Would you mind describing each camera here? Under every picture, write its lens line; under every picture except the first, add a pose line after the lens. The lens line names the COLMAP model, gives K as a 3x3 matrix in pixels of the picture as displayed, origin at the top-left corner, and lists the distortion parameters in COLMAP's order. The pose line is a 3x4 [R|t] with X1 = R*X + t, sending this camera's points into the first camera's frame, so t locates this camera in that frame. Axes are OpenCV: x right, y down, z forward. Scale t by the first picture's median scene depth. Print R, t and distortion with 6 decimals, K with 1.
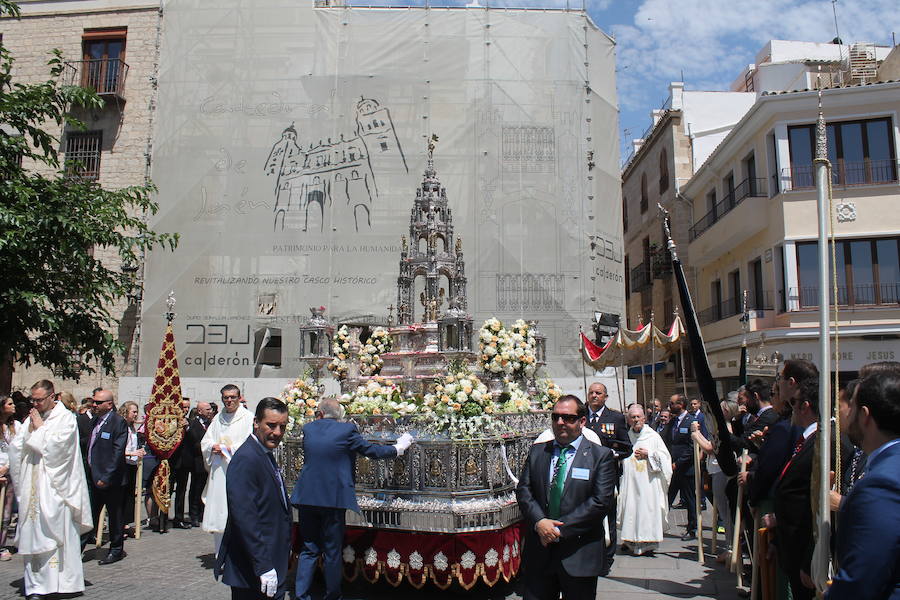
lens RADIAL K [[756.6, 0, 458.5], [0, 756.6, 298.2], [0, 0, 1]] dist [-0.181767, 0.165249]
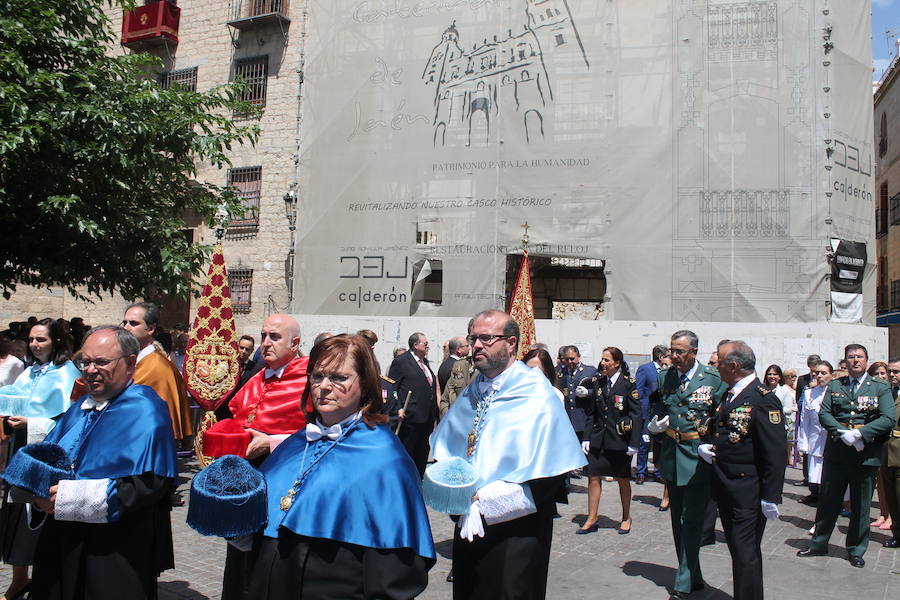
lens RADIAL K [[756.6, 0, 458.5], [0, 756.6, 298.2], [0, 0, 1]] dist [-0.181767, 0.165249]
pose [[0.951826, 0.010852, -0.306447, 0.048036], [0.011171, 0.997483, 0.070019, 0.023191], [0.306436, -0.070069, 0.949309, 0.170988]]
